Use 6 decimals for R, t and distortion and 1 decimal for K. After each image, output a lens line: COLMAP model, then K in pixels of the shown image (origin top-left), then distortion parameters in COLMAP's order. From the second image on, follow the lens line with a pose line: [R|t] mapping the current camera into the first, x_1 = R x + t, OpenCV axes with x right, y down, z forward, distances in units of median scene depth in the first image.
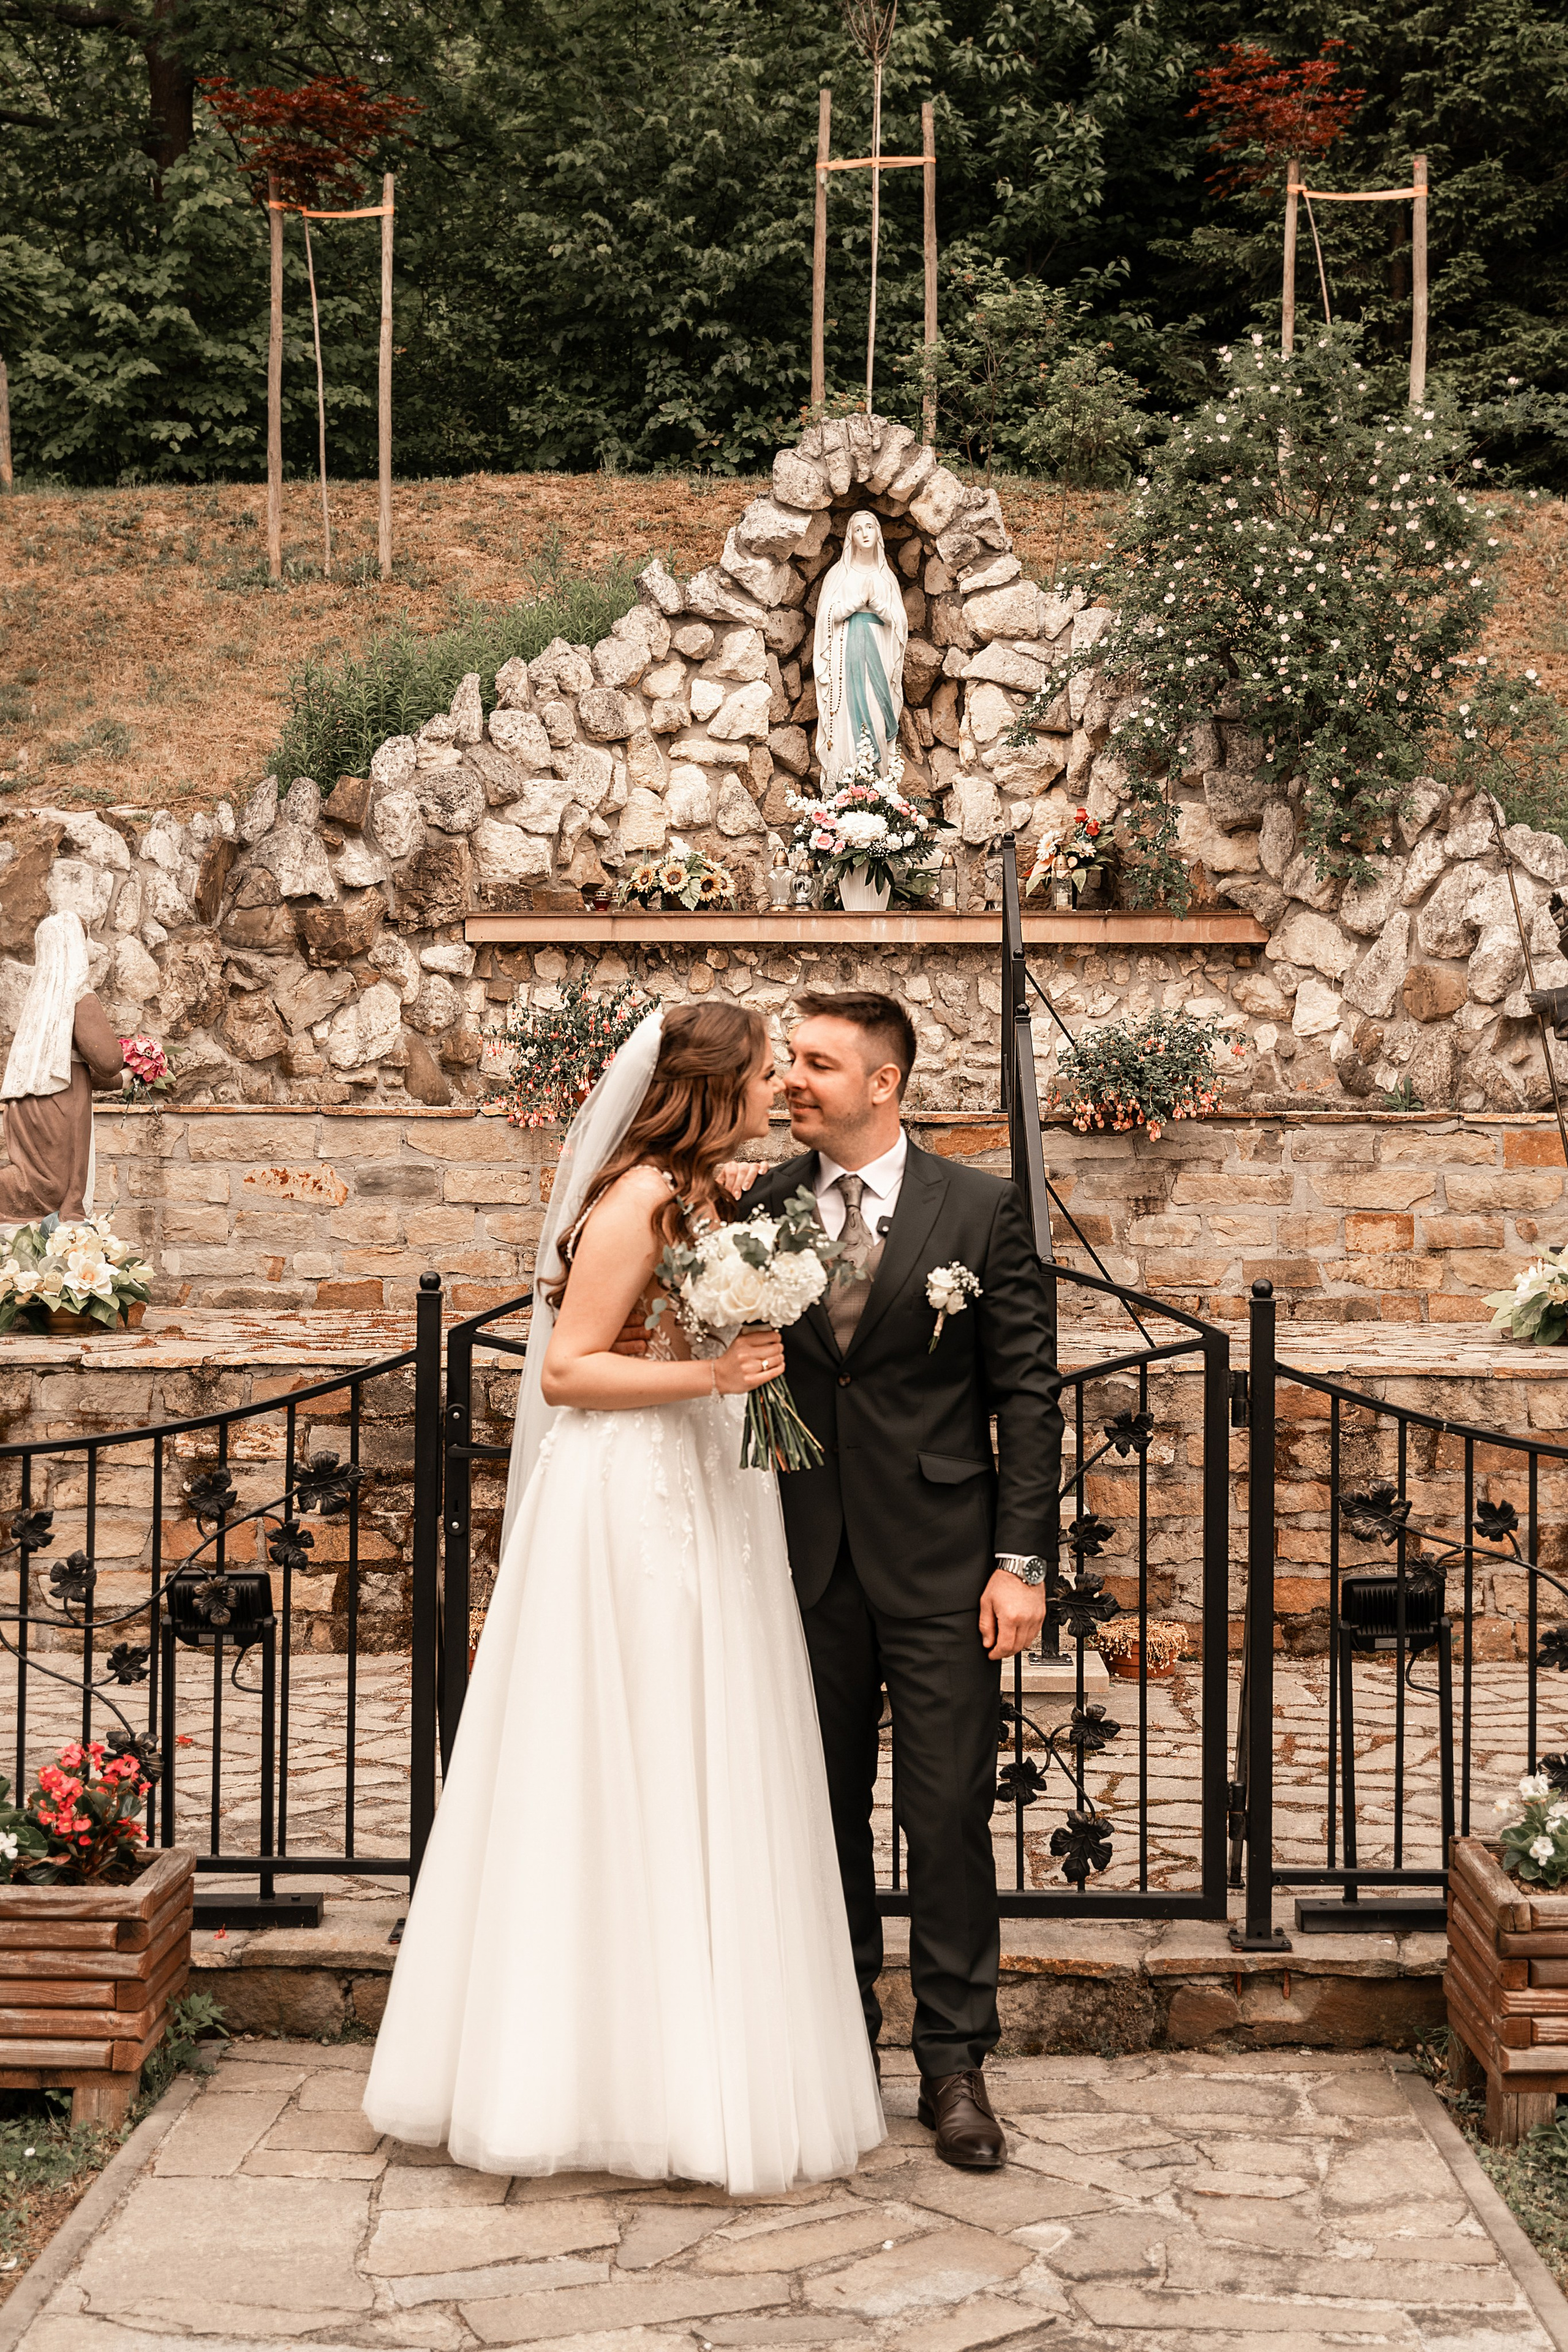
lens RADIAL K [[2859.5, 0, 783.4], [0, 2859.5, 1176.7], [0, 0, 1]] dist [-0.001528, -0.011733]
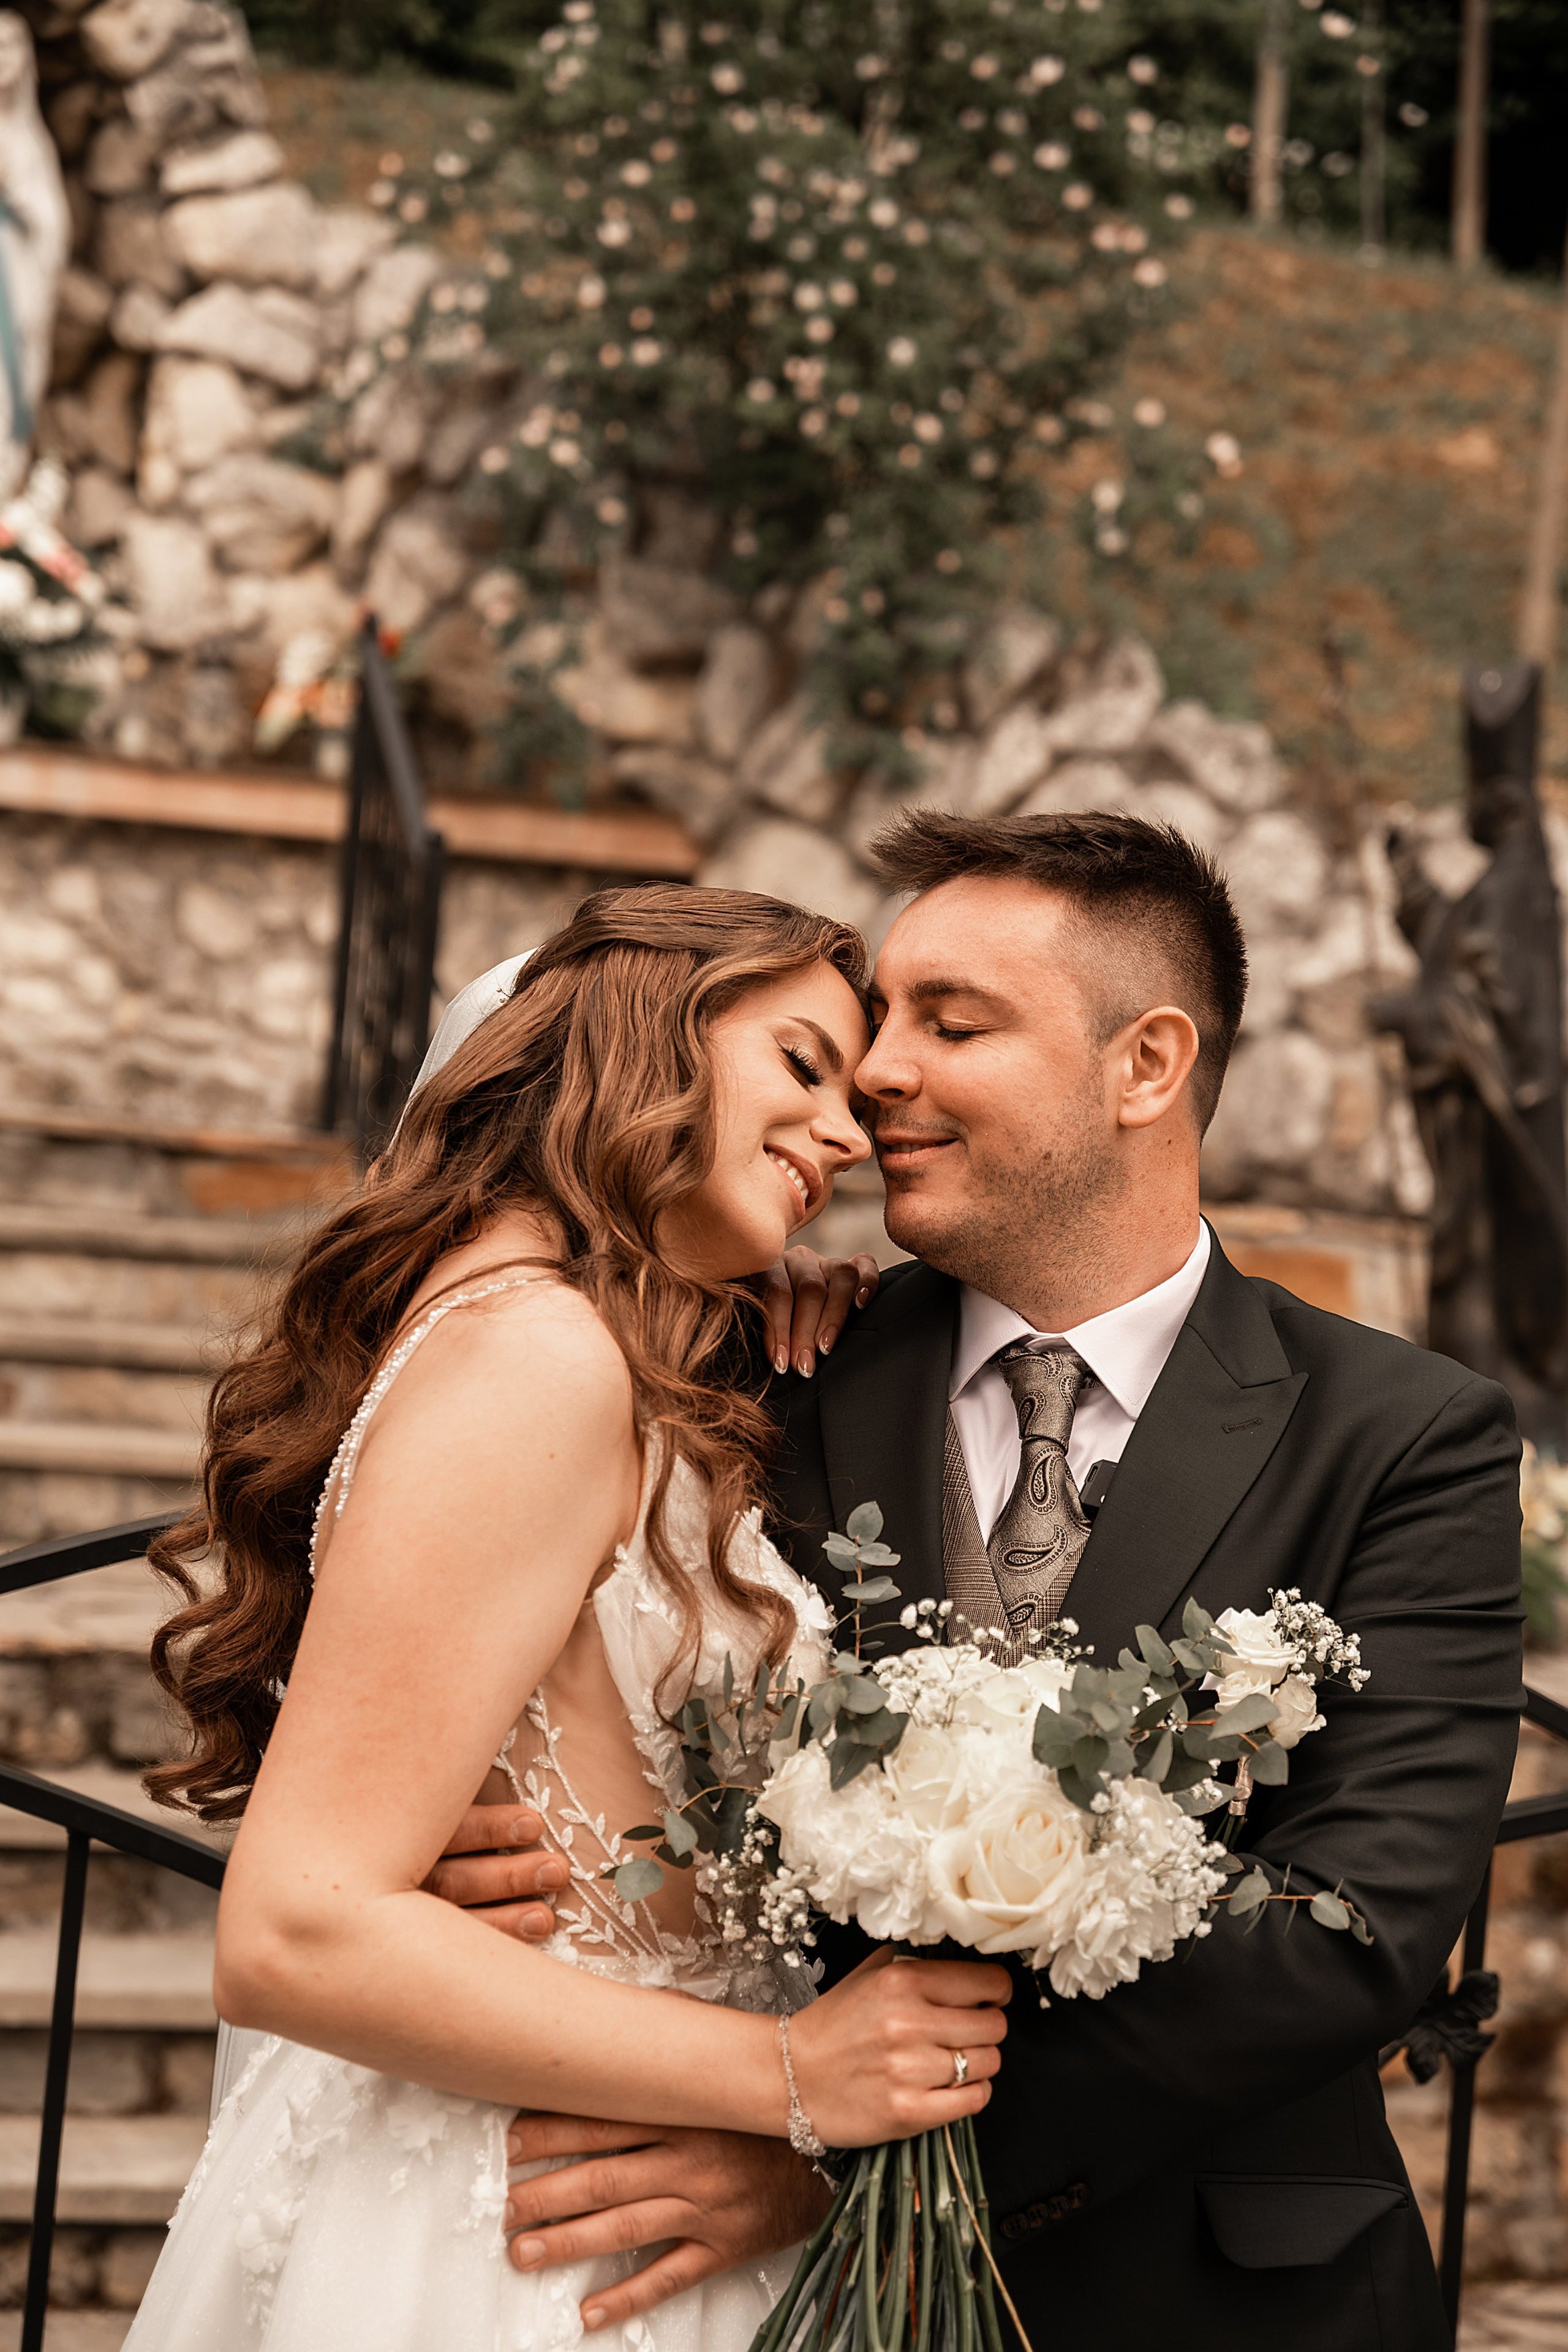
lens RADIAL K [[4369.4, 0, 785.3], [0, 4369.4, 1173.9], [0, 0, 1]] dist [0.098367, 0.246163]
pose [[0.958197, 0.076540, 0.275680, -0.048369], [-0.072502, 0.997059, -0.024824, -0.001754], [-0.276769, 0.003799, 0.960929, 0.159744]]
